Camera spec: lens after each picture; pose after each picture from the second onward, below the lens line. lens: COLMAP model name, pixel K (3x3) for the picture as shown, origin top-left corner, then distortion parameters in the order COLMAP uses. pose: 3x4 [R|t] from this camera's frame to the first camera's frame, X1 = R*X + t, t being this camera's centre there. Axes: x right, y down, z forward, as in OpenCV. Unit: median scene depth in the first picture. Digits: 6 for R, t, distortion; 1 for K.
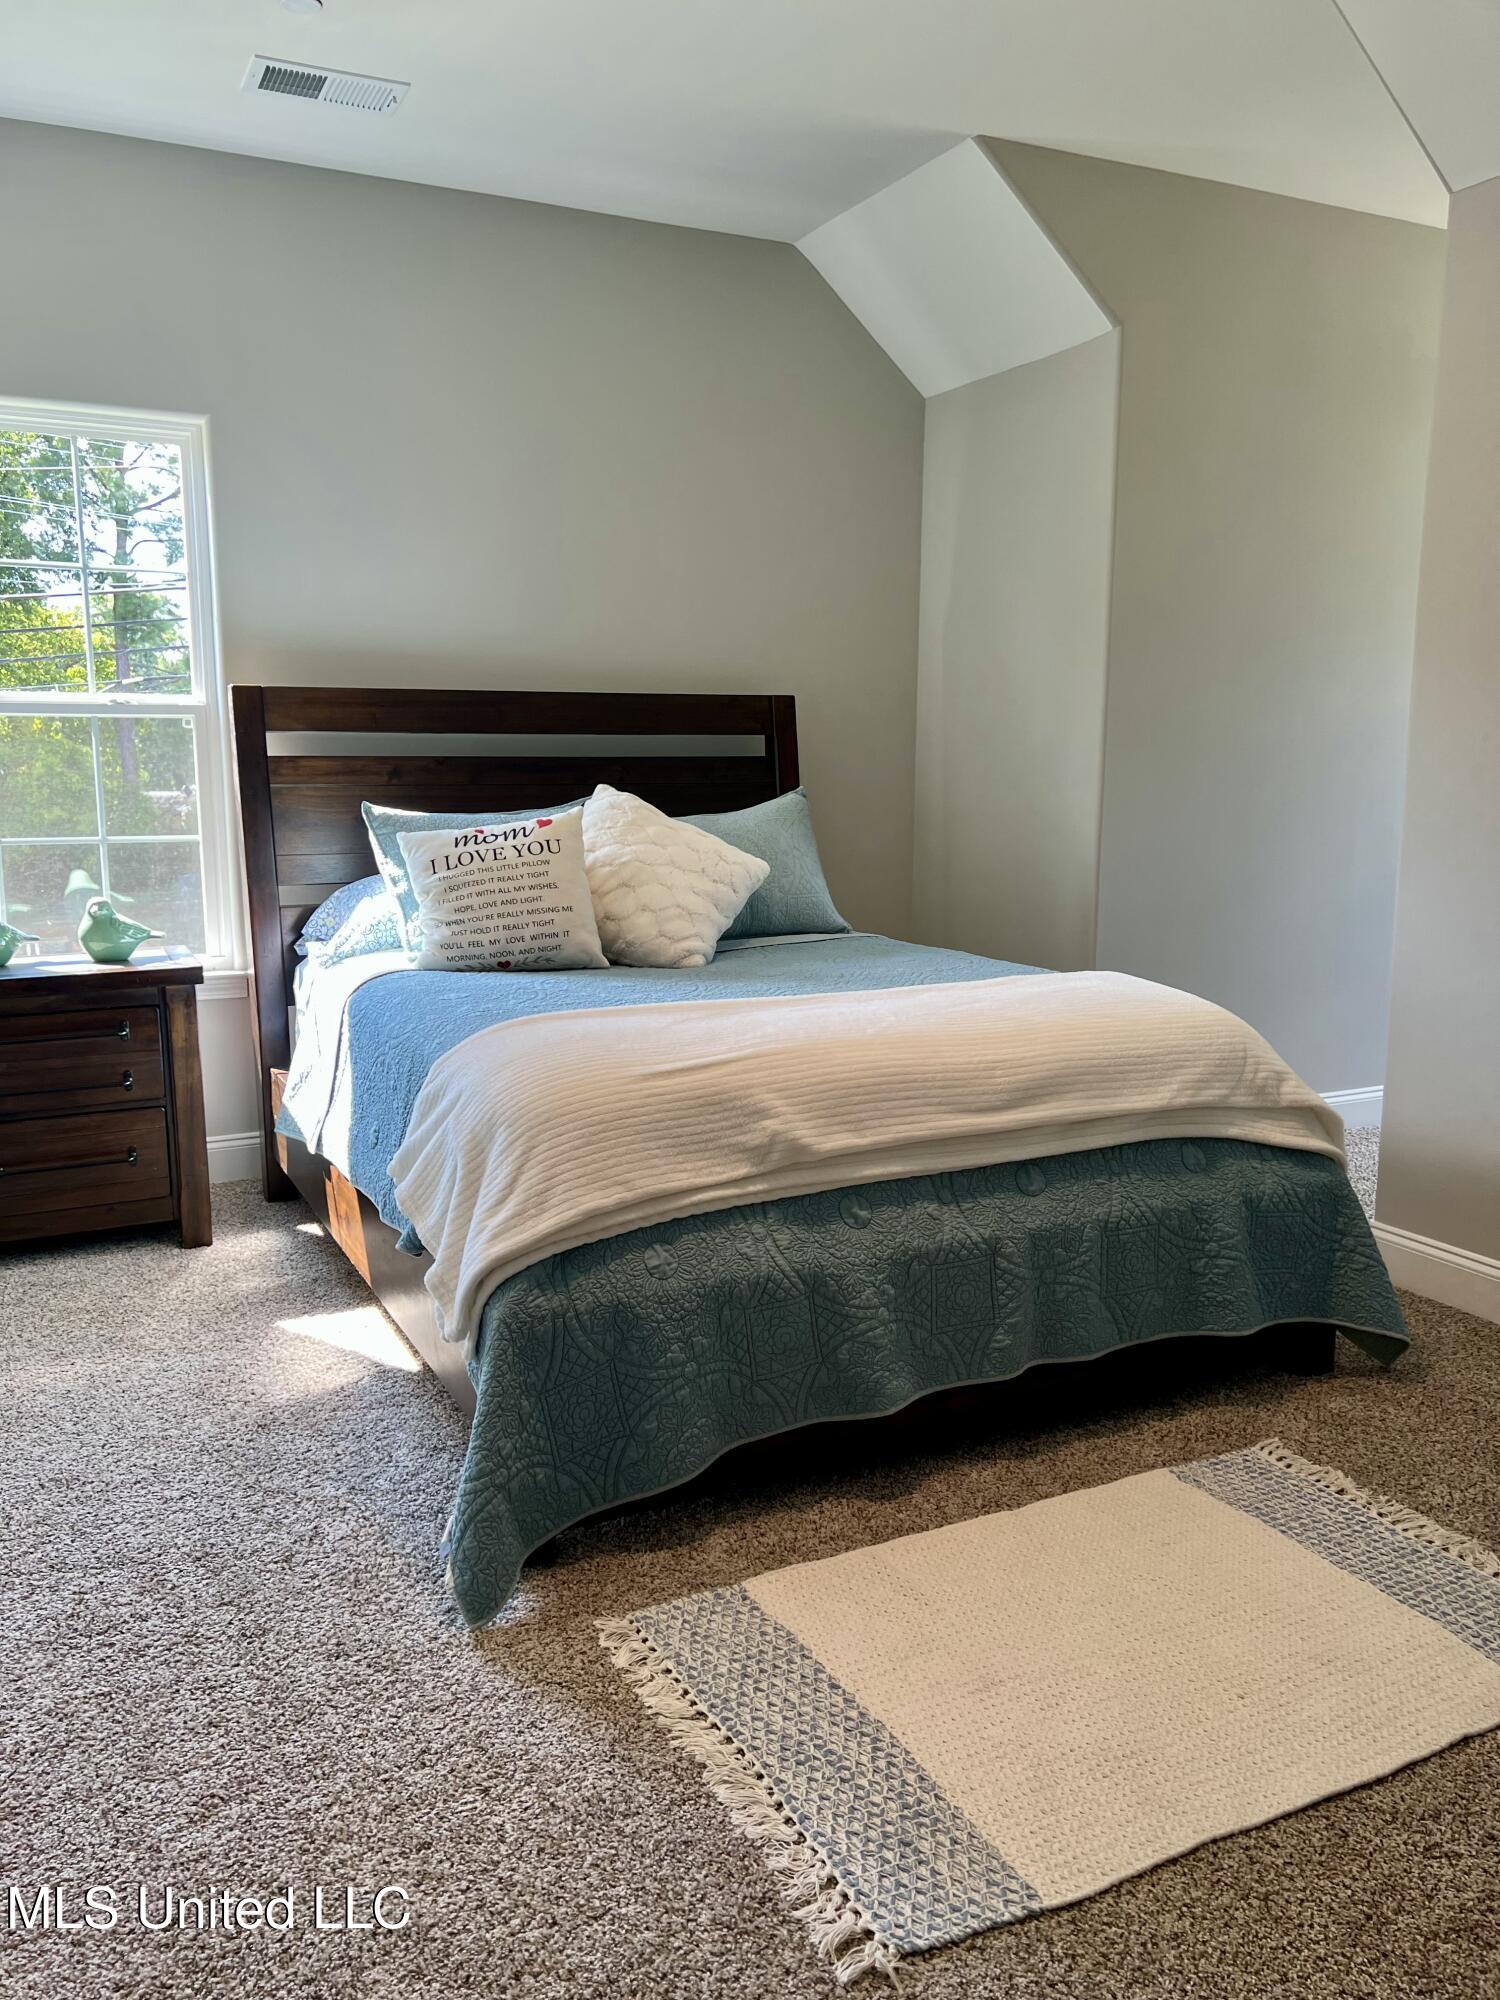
lens RADIAL K [[1493.7, 0, 749.9], [0, 1493.7, 999.0], [0, 0, 1]] dist [0.049349, -0.052988]
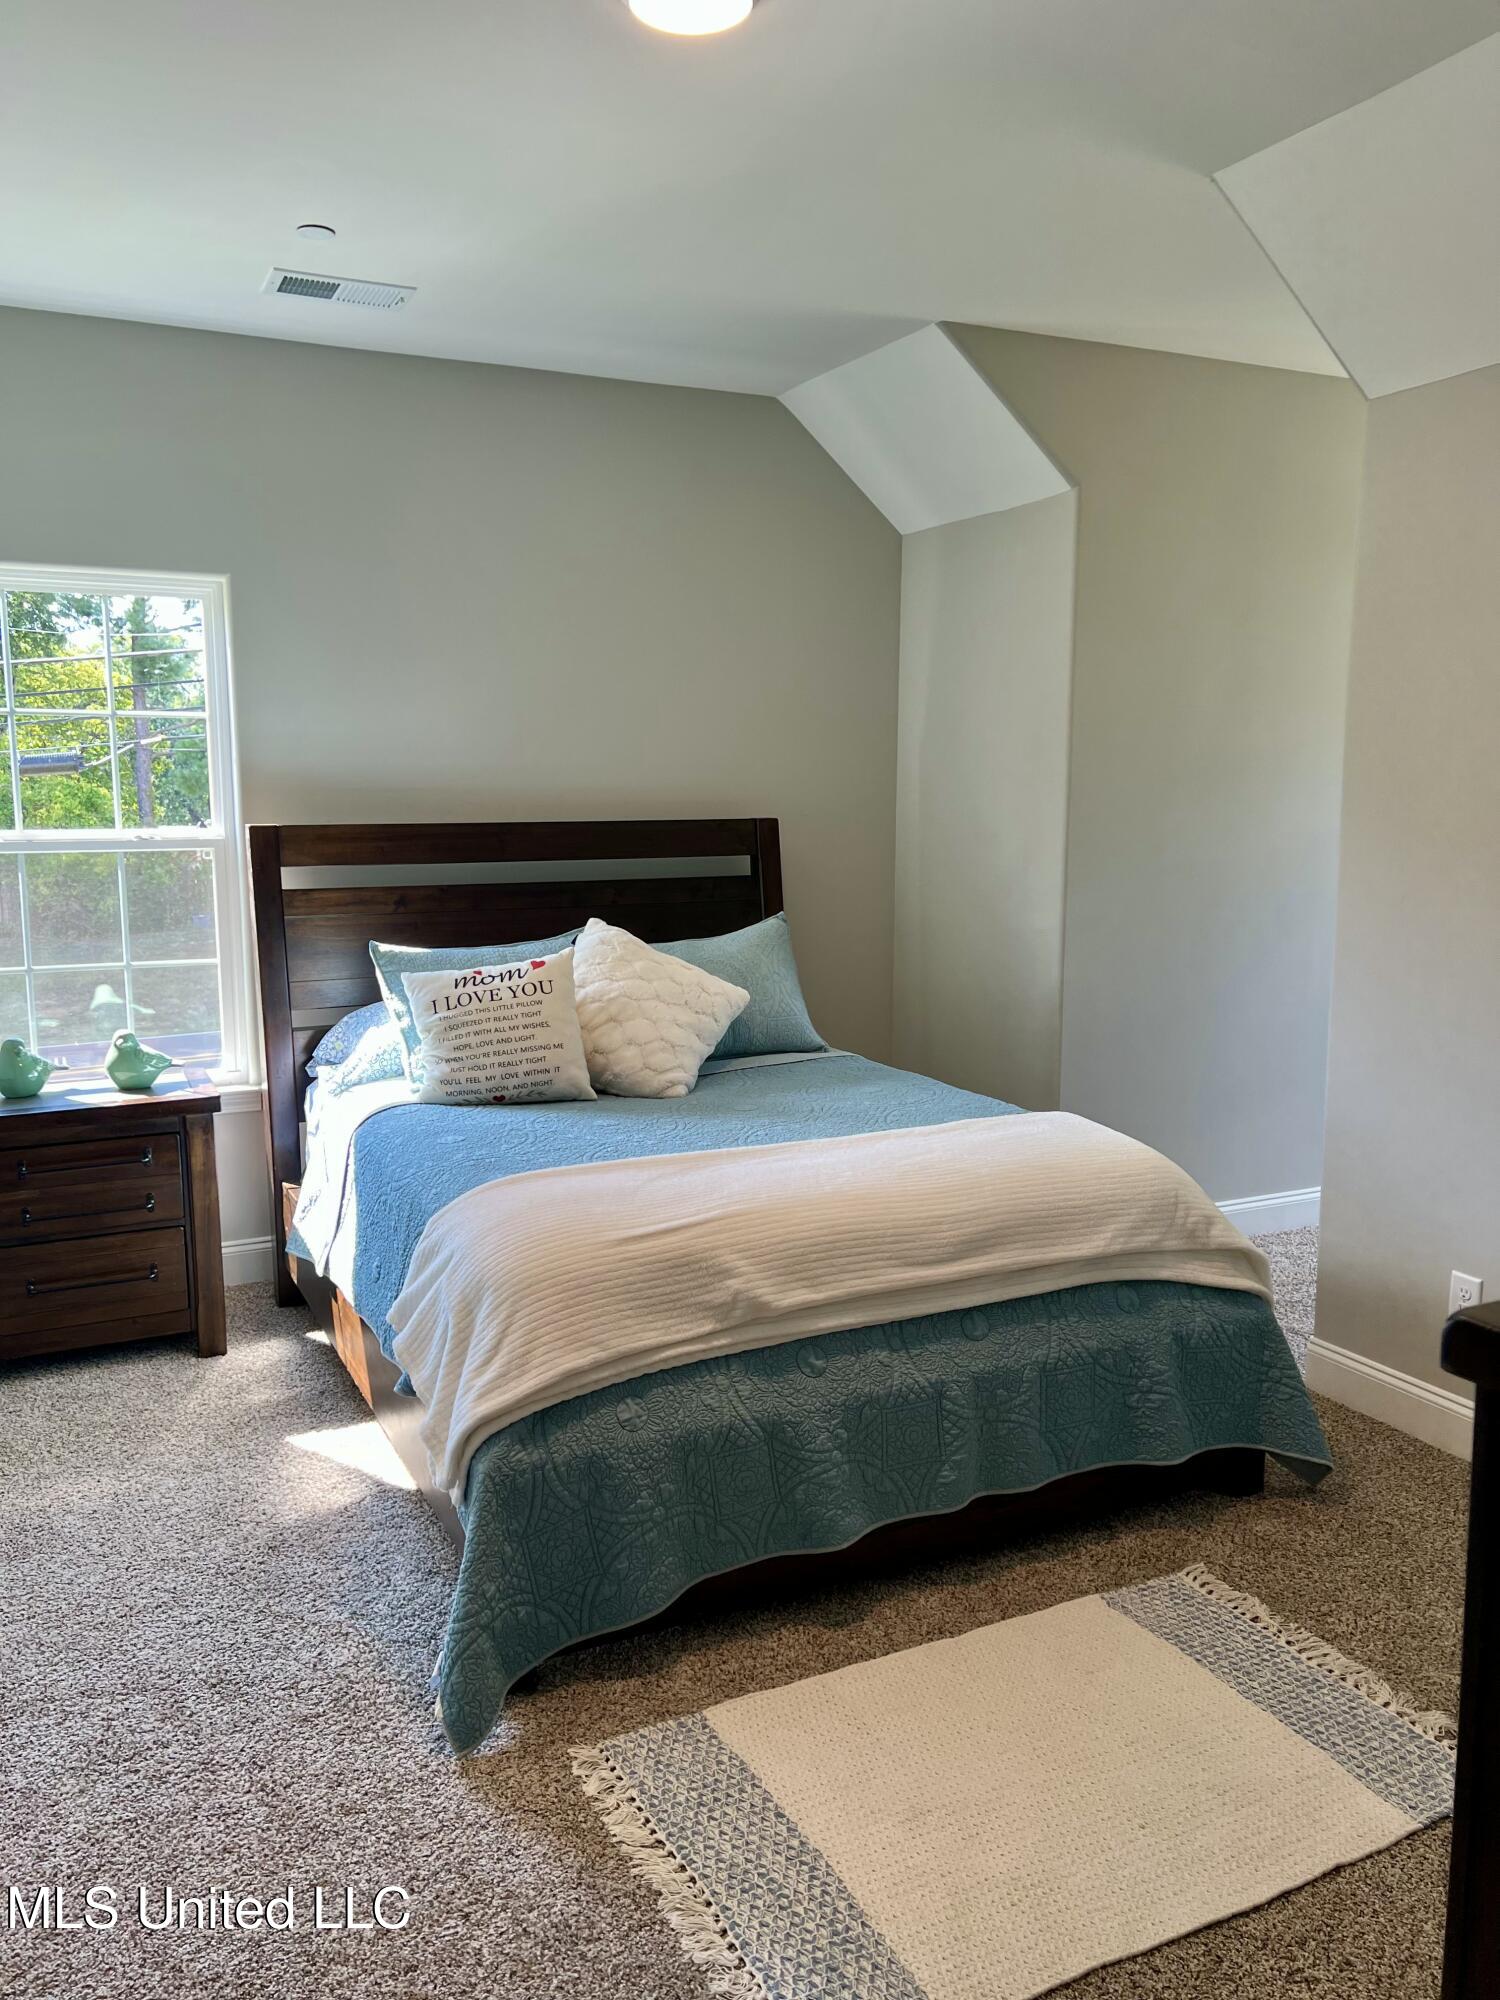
lens RADIAL K [[1493.7, 0, 751.0], [0, 1493.7, 997.3], [0, 0, 1]] dist [0.049349, -0.052988]
pose [[0.999973, -0.000482, -0.007388, 0.034094], [0.000343, 0.999822, -0.018874, -0.103684], [0.007396, 0.018871, 0.999795, -0.105773]]
